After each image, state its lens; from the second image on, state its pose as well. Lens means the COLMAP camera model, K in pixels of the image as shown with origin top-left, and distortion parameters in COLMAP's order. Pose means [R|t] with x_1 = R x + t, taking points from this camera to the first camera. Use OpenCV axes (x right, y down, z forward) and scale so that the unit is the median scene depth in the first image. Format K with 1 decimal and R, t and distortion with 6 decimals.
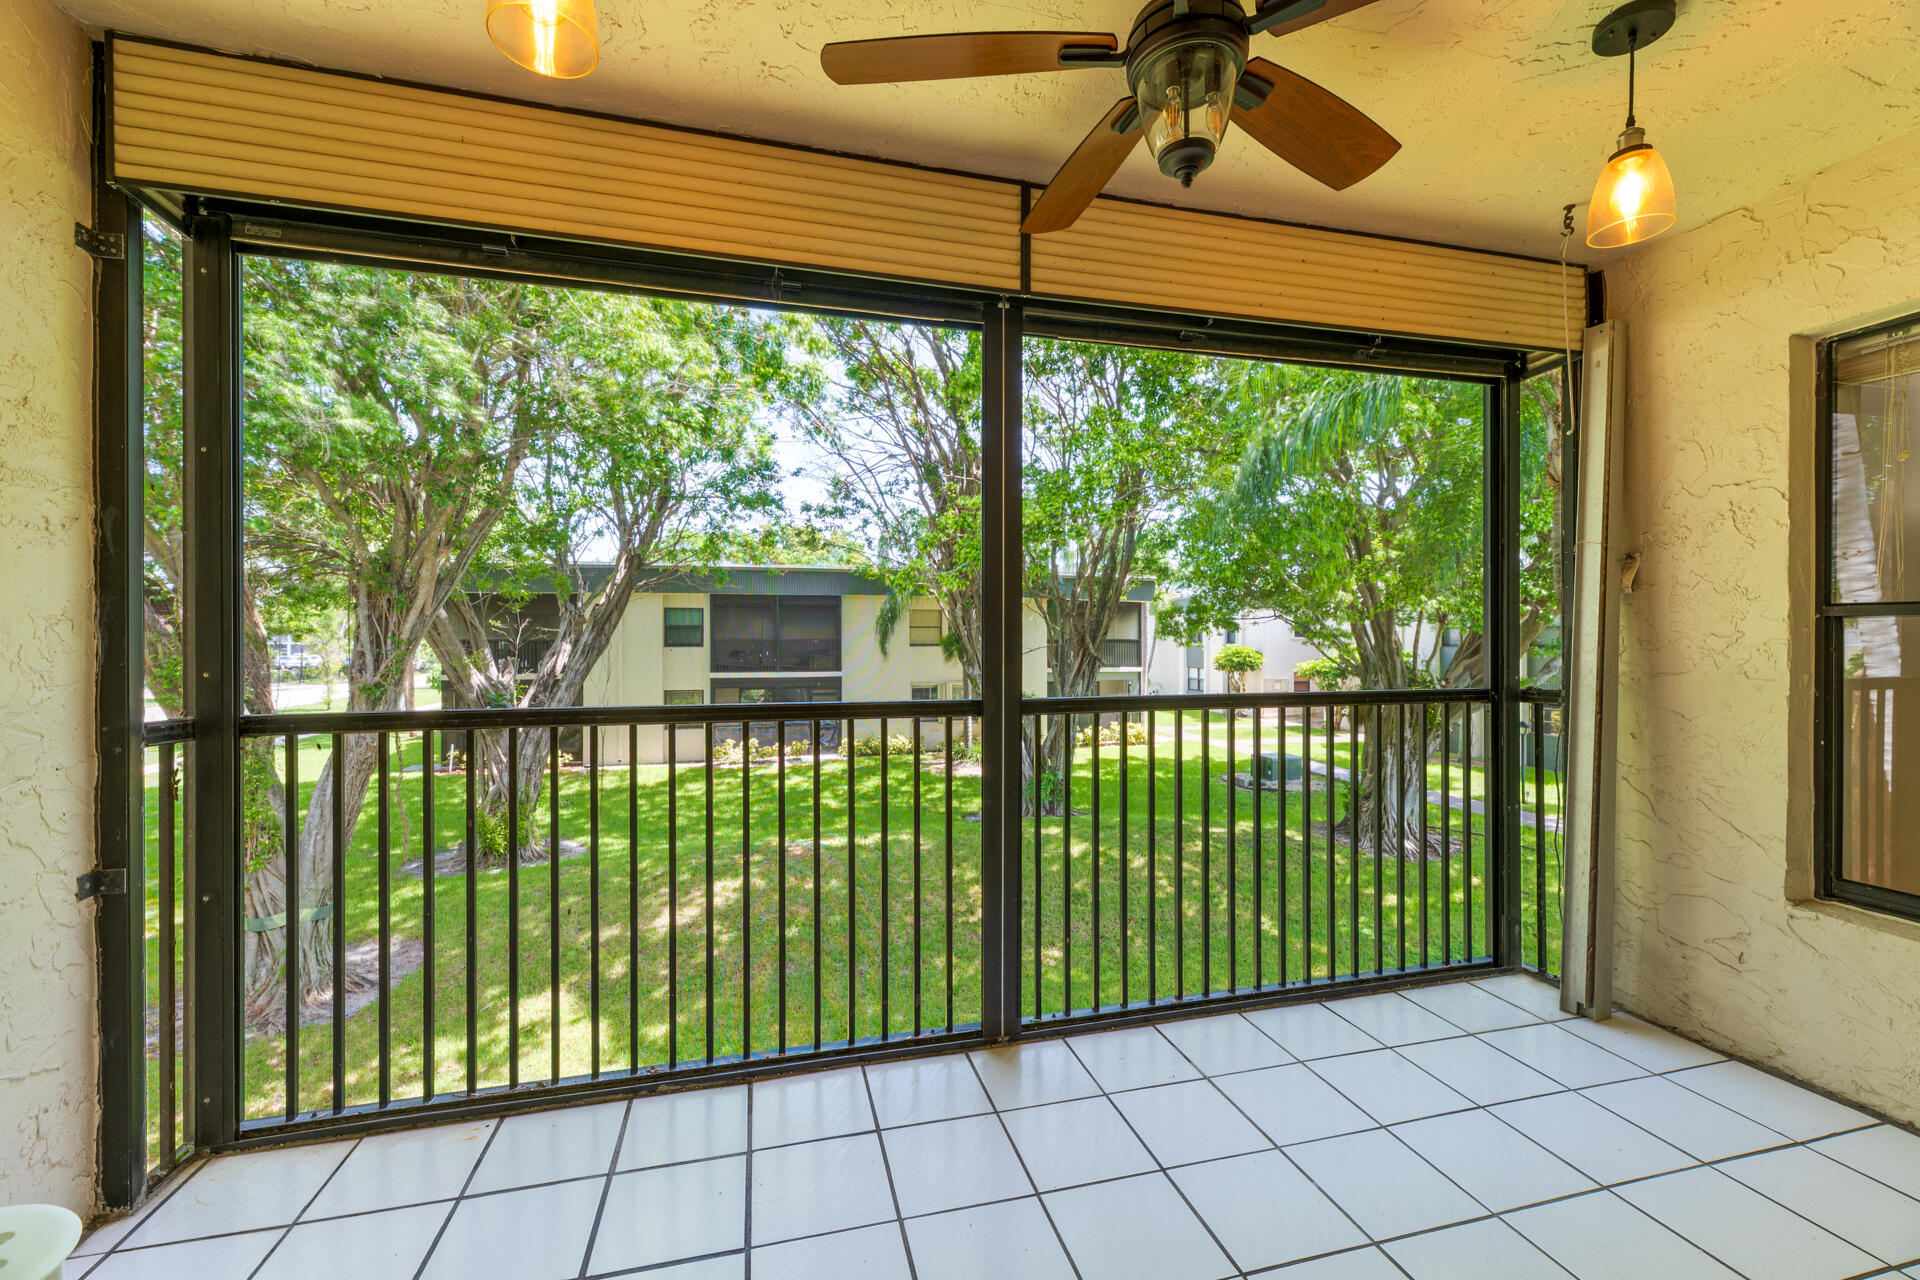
lens RADIAL K [[787.3, 0, 968.8], [0, 787.3, 640.6], [0, 0, 1]] dist [0.006956, -0.000883]
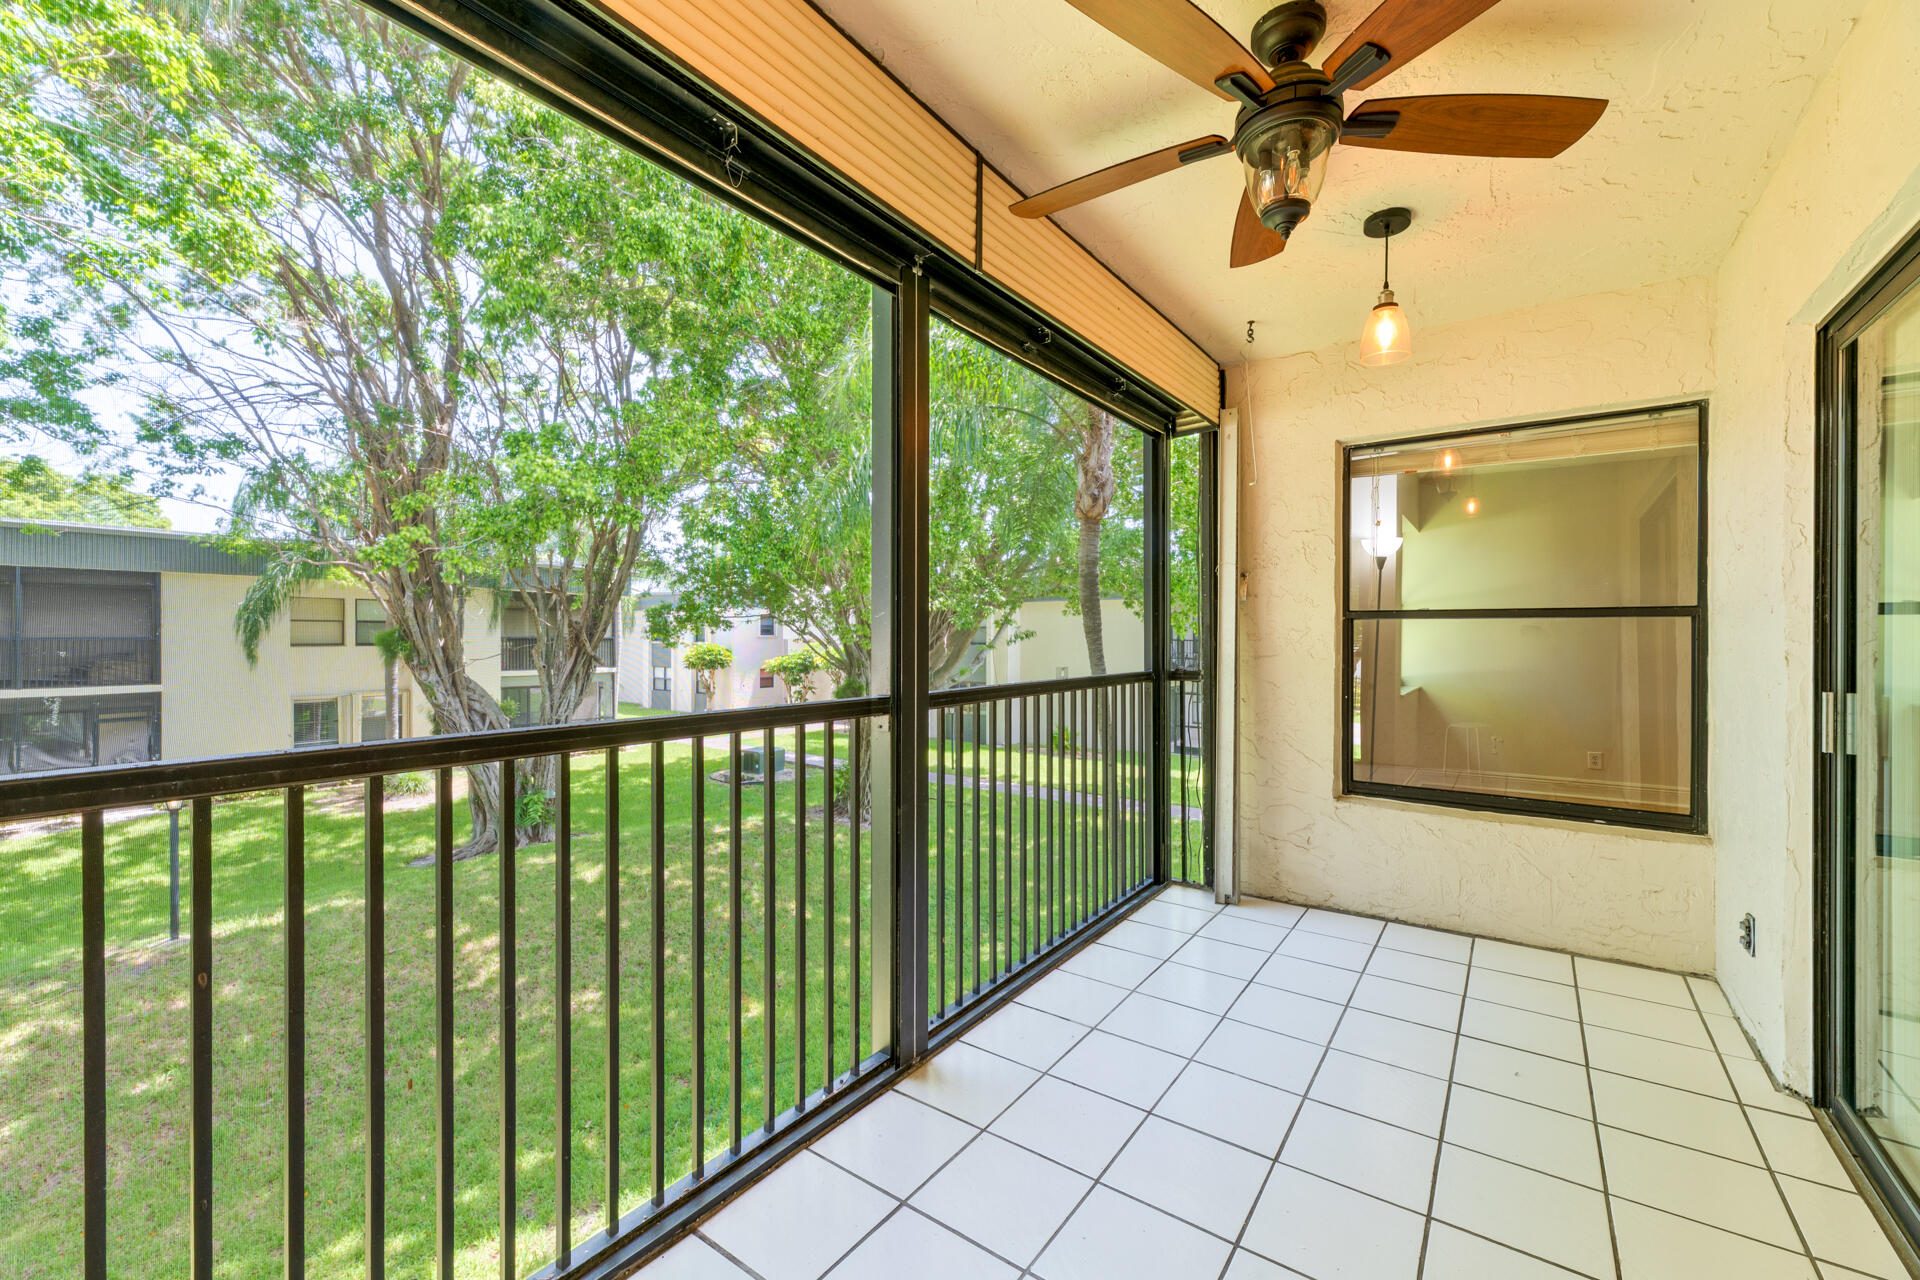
lens RADIAL K [[787.3, 0, 957.7], [0, 787.3, 636.1], [0, 0, 1]] dist [0.006956, -0.000883]
pose [[0.771234, 0.001267, 0.636551, -0.120757], [0.001607, 0.999991, -0.003937, 0.002353], [-0.636550, 0.004059, 0.771225, 0.059544]]
